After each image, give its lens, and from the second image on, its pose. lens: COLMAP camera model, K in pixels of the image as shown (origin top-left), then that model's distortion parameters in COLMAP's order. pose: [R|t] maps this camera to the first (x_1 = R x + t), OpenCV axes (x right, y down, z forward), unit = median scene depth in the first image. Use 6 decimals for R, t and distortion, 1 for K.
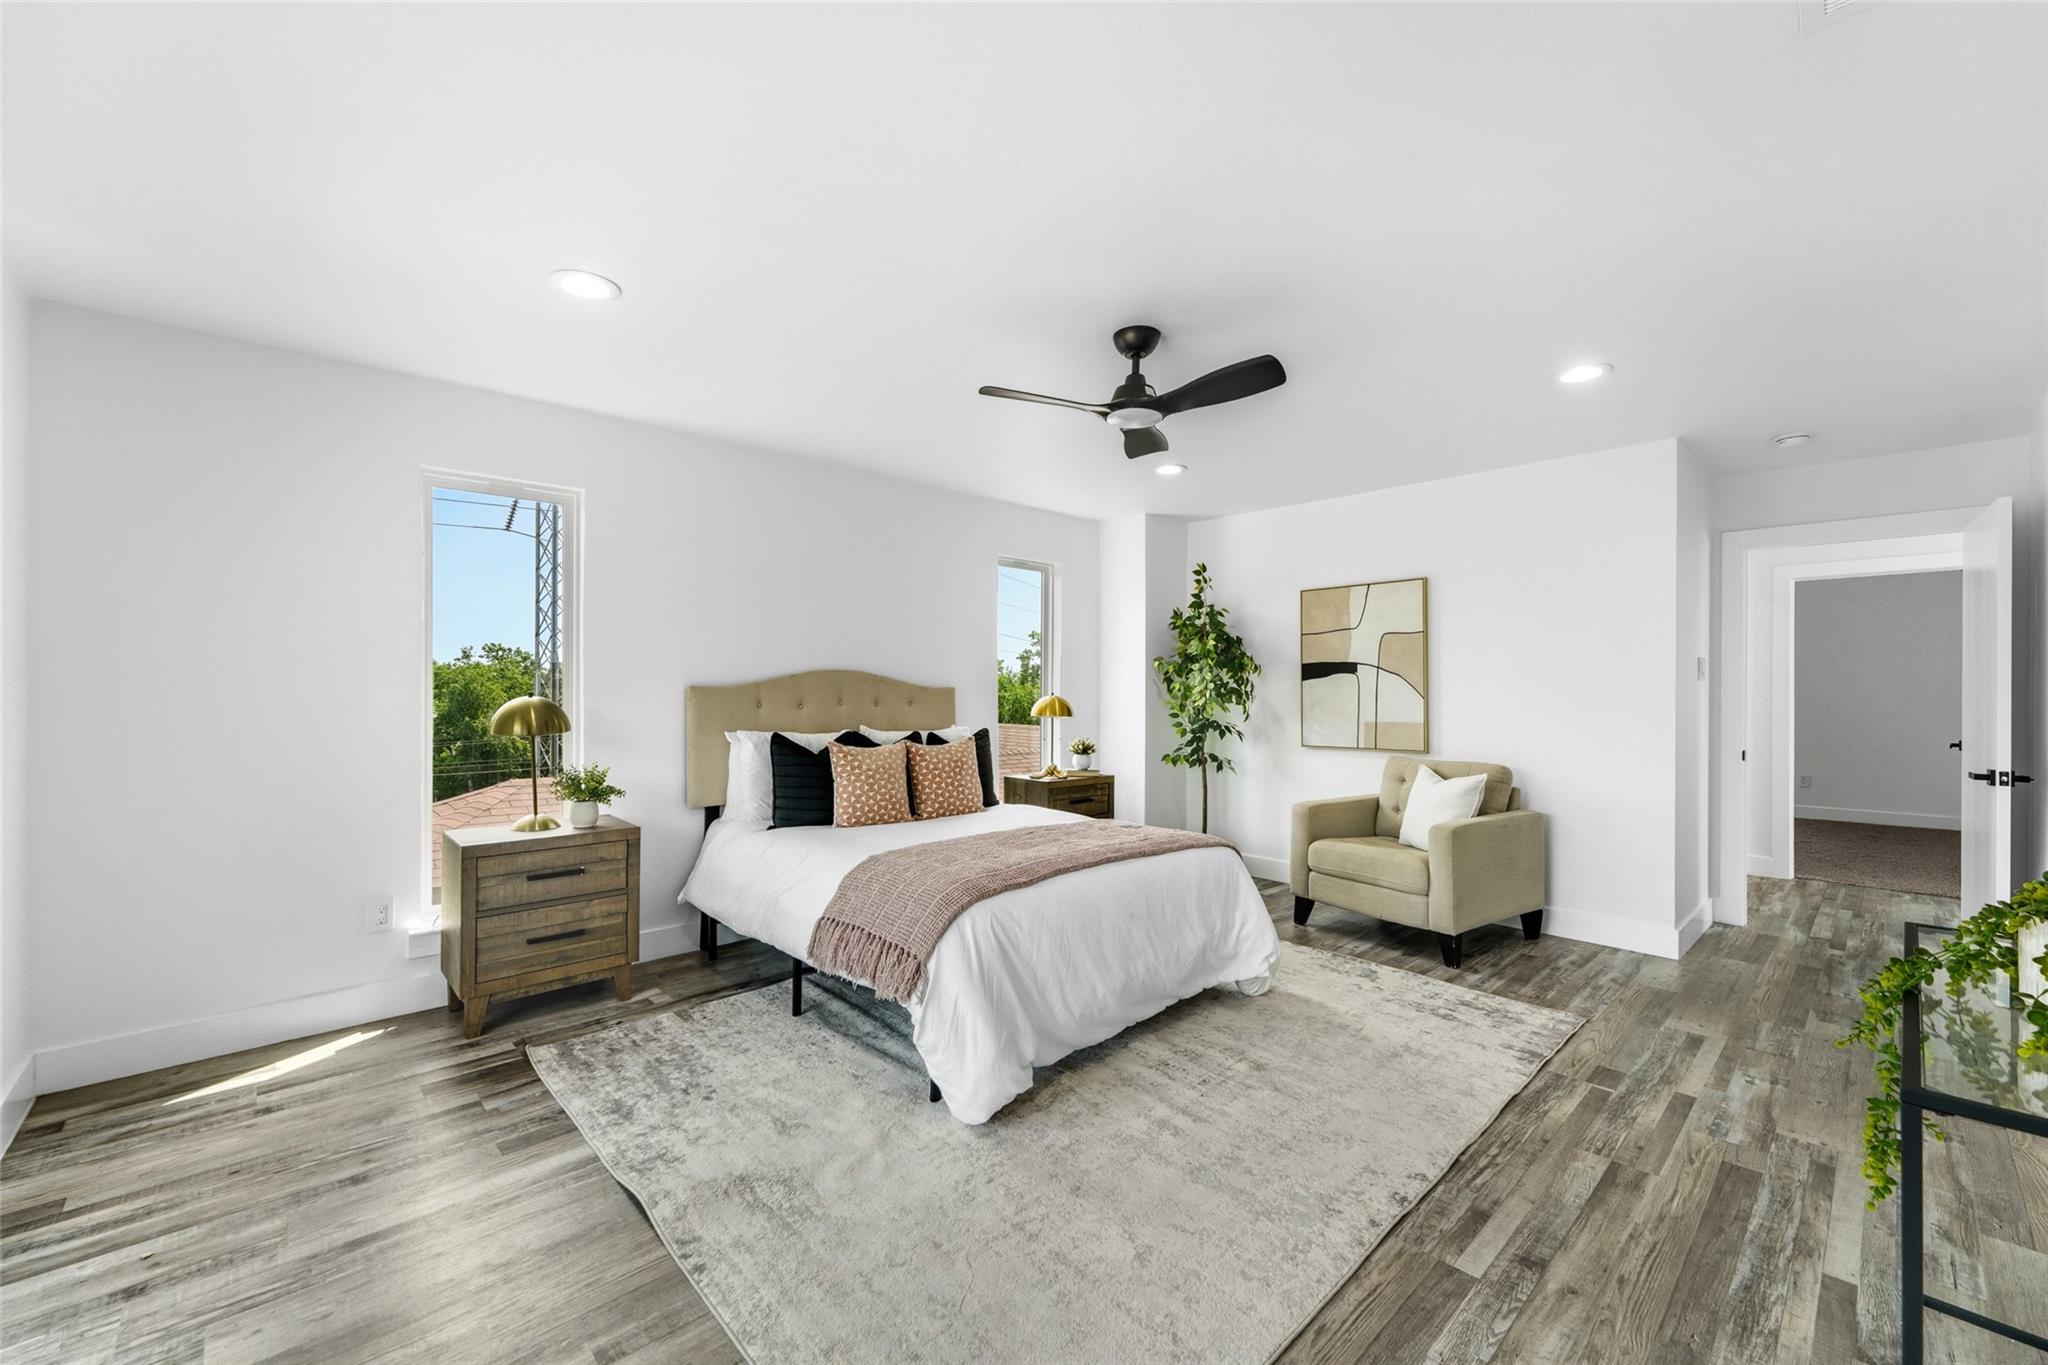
lens RADIAL K [[813.5, 0, 1008.1], [0, 813.5, 685.0], [0, 0, 1]] dist [0.011995, -0.003556]
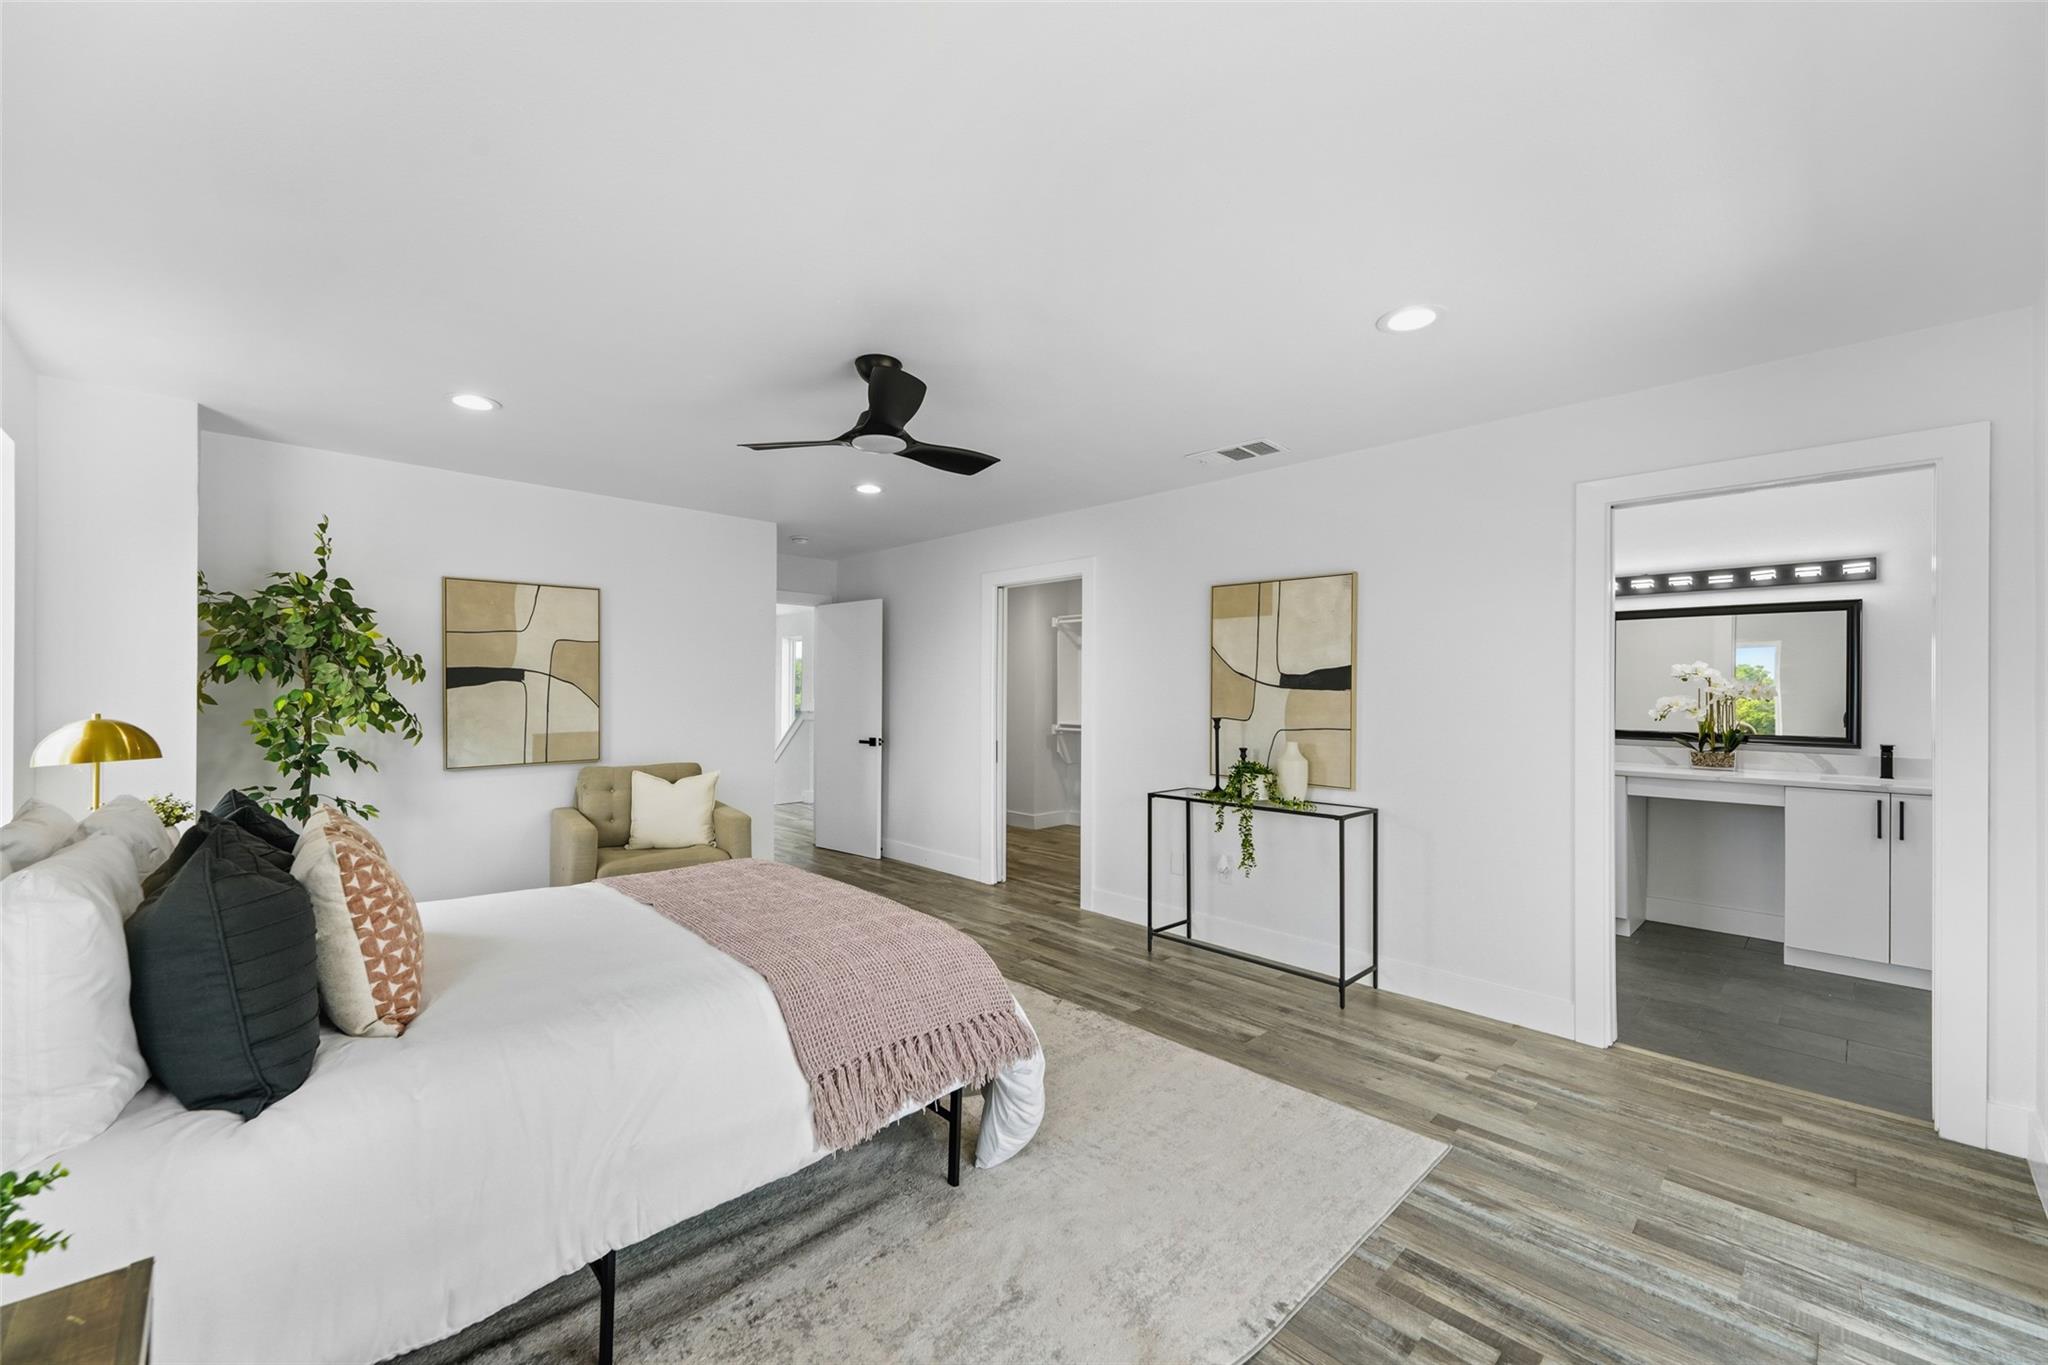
lens RADIAL K [[813.5, 0, 1008.1], [0, 813.5, 685.0], [0, 0, 1]] dist [0.011995, -0.003556]
pose [[-0.010991, 0.001521, 0.999938, -0.709222], [-0.010681, 0.999942, -0.001638, -0.020935], [-0.999883, -0.010698, -0.010975, 0.697989]]
